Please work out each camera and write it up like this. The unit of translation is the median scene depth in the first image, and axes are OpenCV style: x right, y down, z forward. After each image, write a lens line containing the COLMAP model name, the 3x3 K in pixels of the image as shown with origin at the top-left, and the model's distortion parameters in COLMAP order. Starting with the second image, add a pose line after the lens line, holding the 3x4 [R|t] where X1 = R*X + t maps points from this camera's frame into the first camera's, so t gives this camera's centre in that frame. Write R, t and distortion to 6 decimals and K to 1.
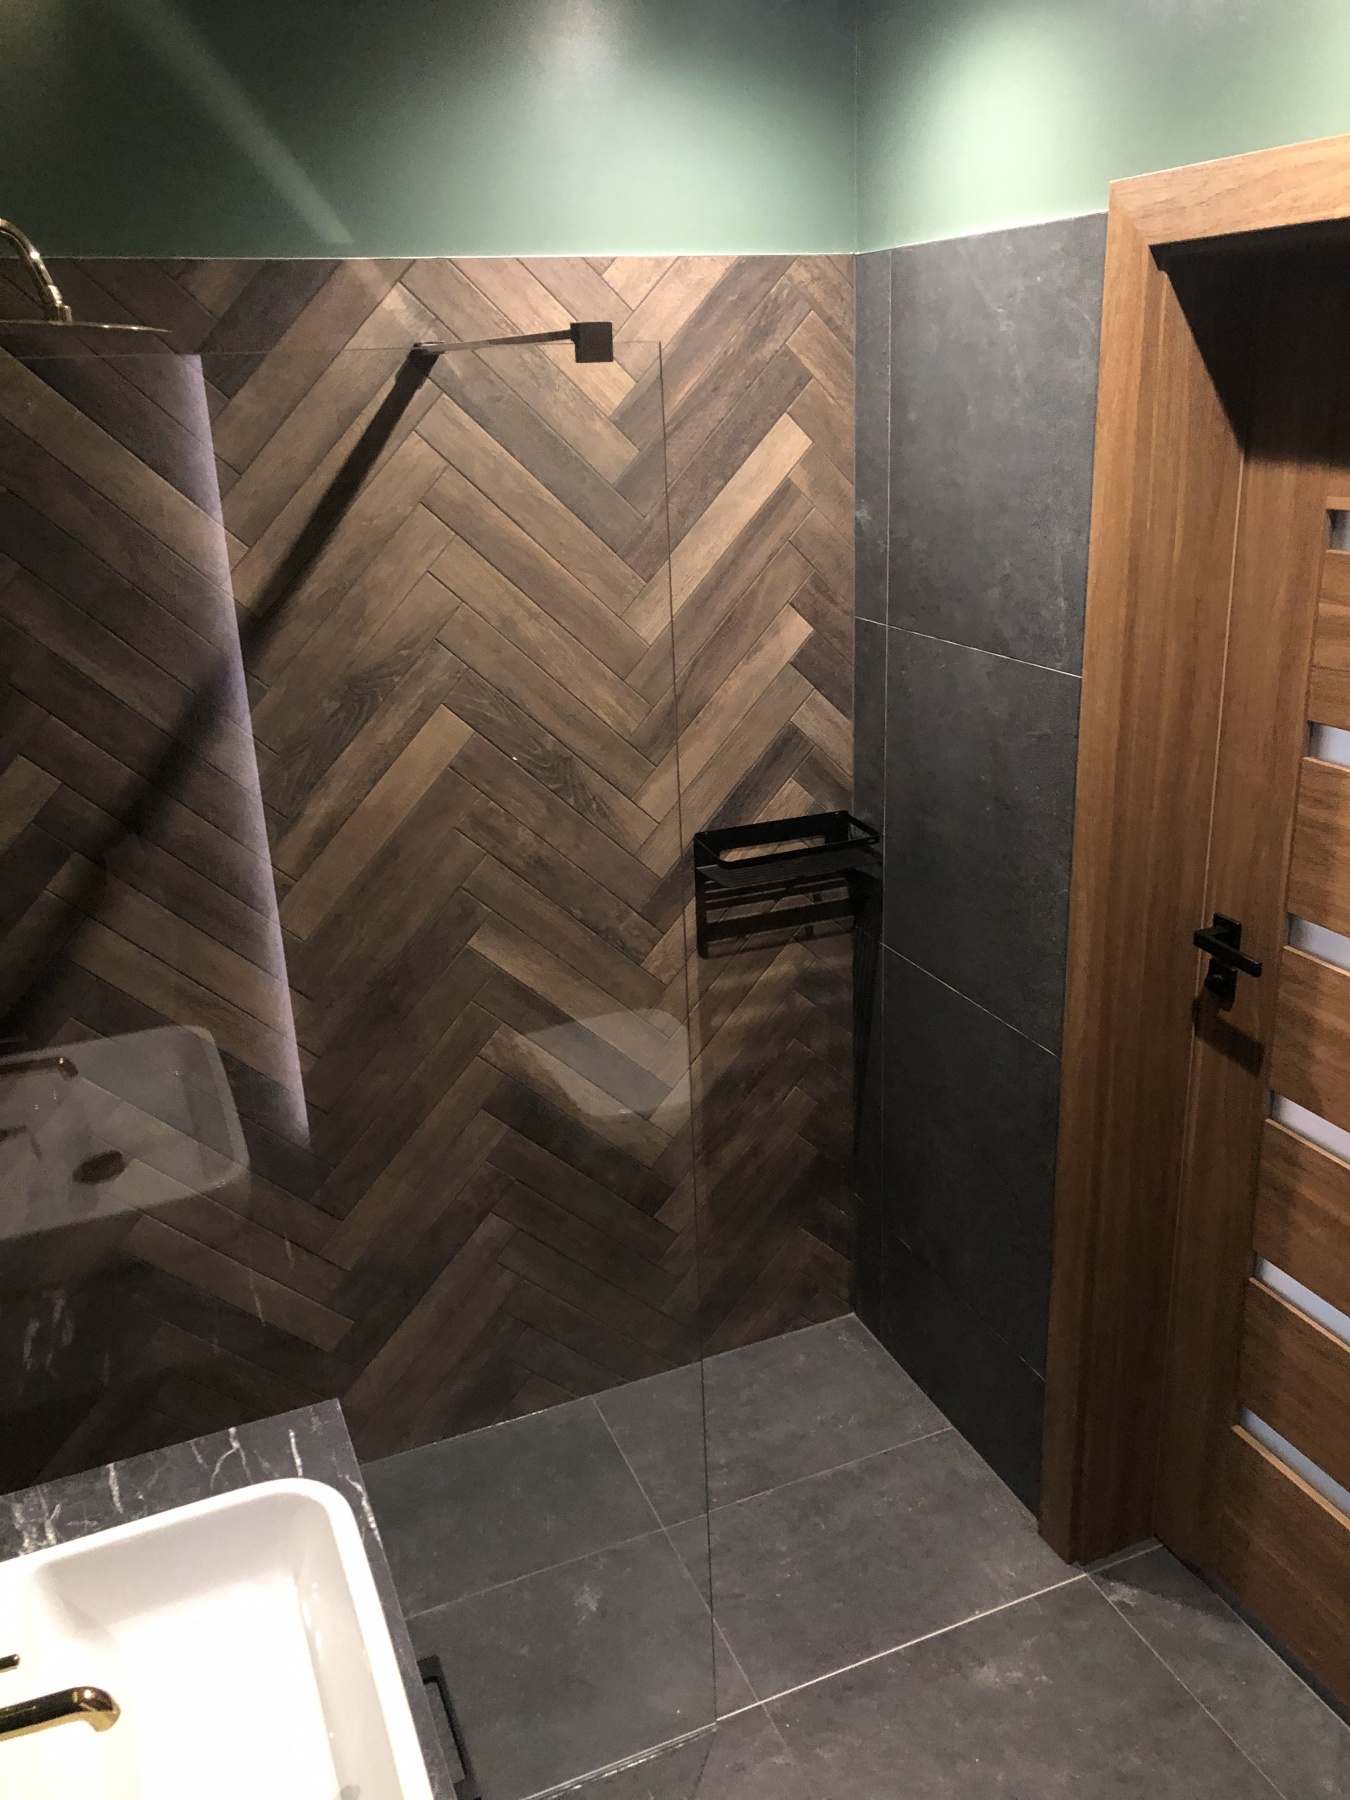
lens RADIAL K [[1466.8, 0, 688.7], [0, 1466.8, 888.8], [0, 0, 1]] dist [0.043198, -0.039199]
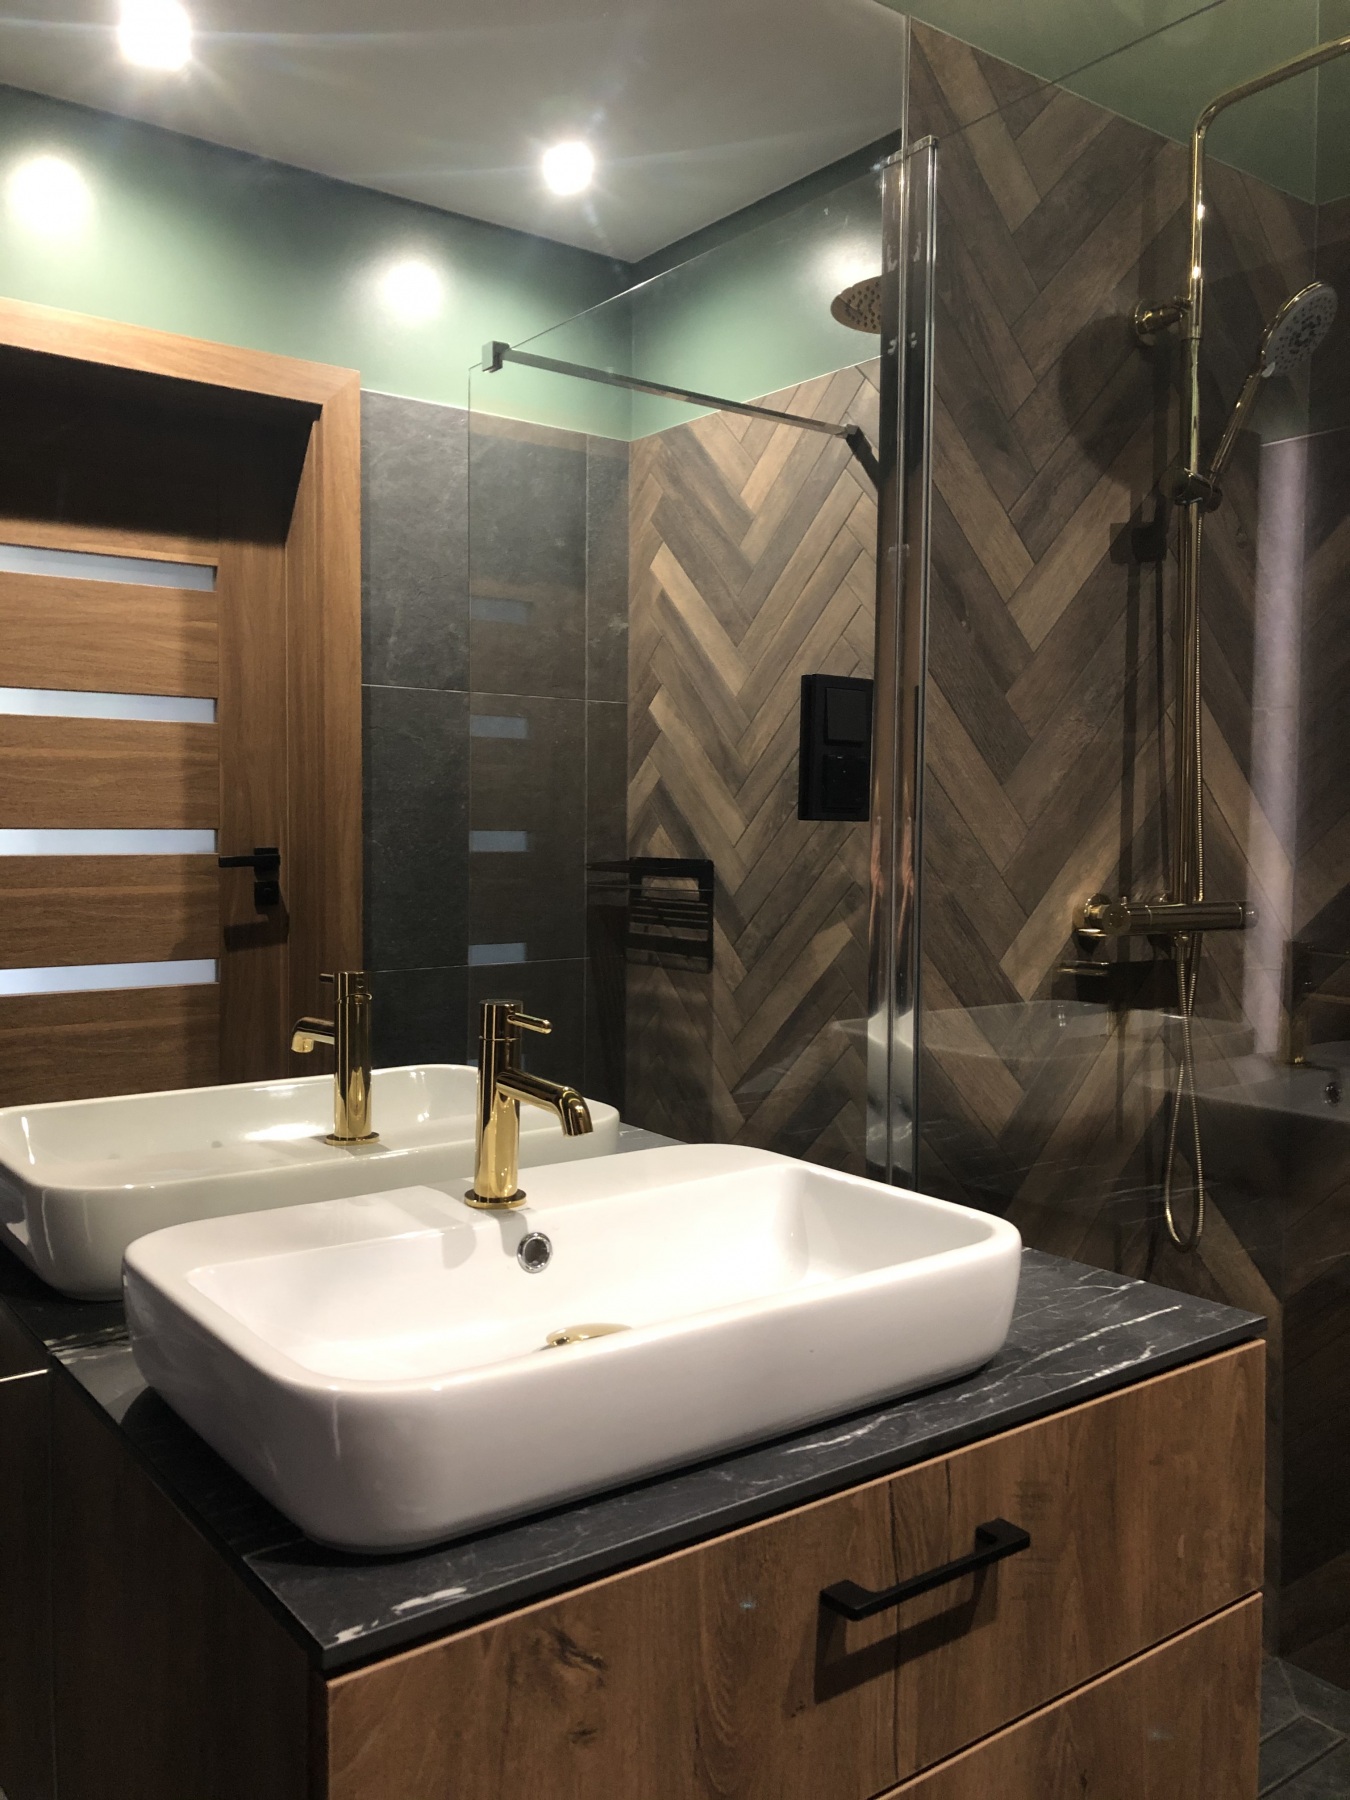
lens RADIAL K [[1466.8, 0, 680.4], [0, 1466.8, 889.8], [0, 0, 1]] dist [0.043198, -0.039199]
pose [[0.246241, 0.086163, -0.965371, 0.270063], [-0.337877, 0.941188, -0.002179, 0.181936], [0.908408, 0.326713, 0.260872, 0.358746]]
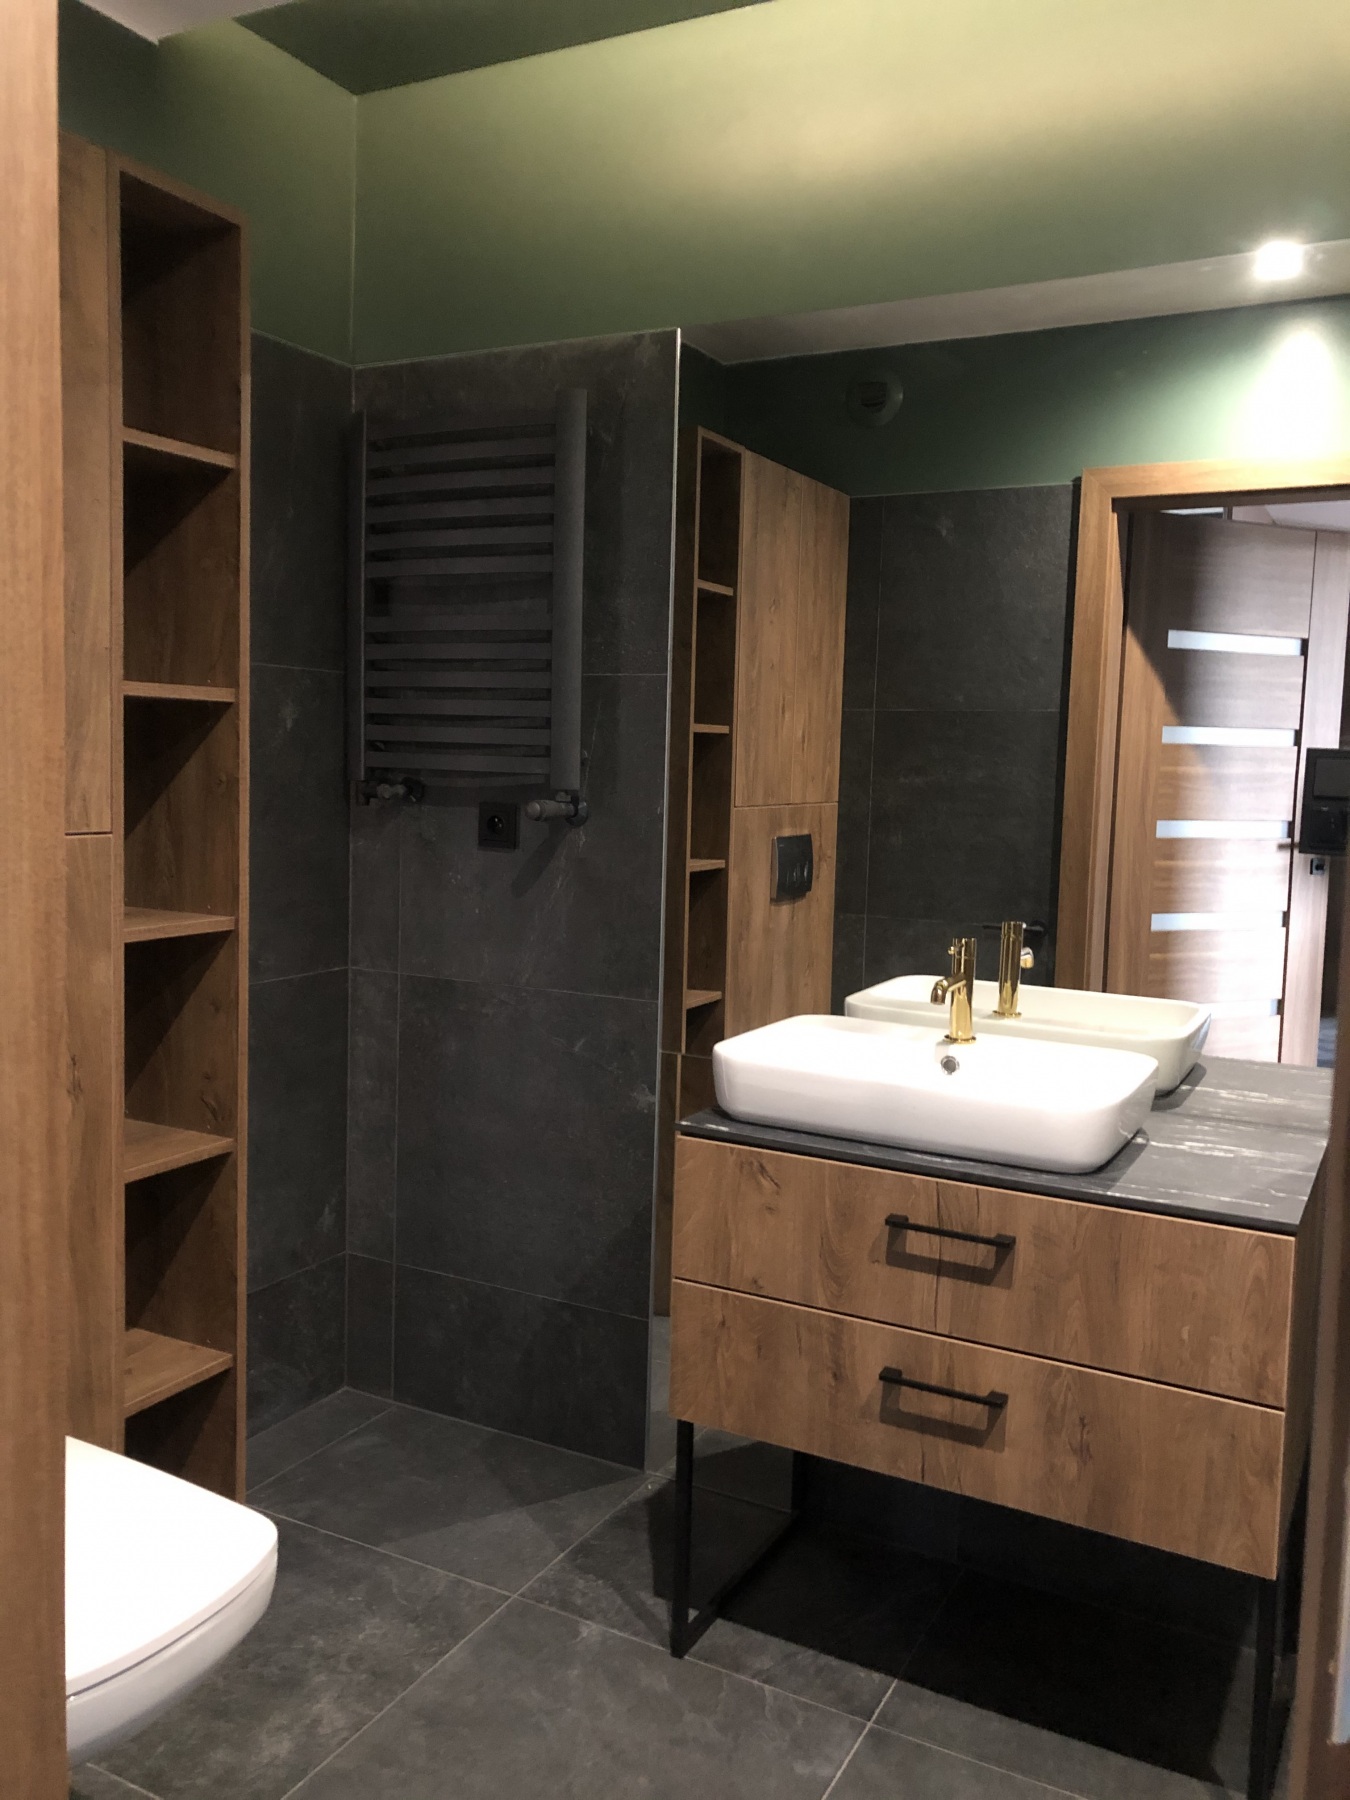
lens RADIAL K [[1466.8, 0, 690.2], [0, 1466.8, 891.2], [0, 0, 1]] dist [0.043198, -0.039199]
pose [[-0.768235, 0.072209, -0.636082, 0.526463], [-0.212077, 0.908802, 0.359308, -0.103467], [0.604018, 0.410932, -0.682860, 0.993611]]
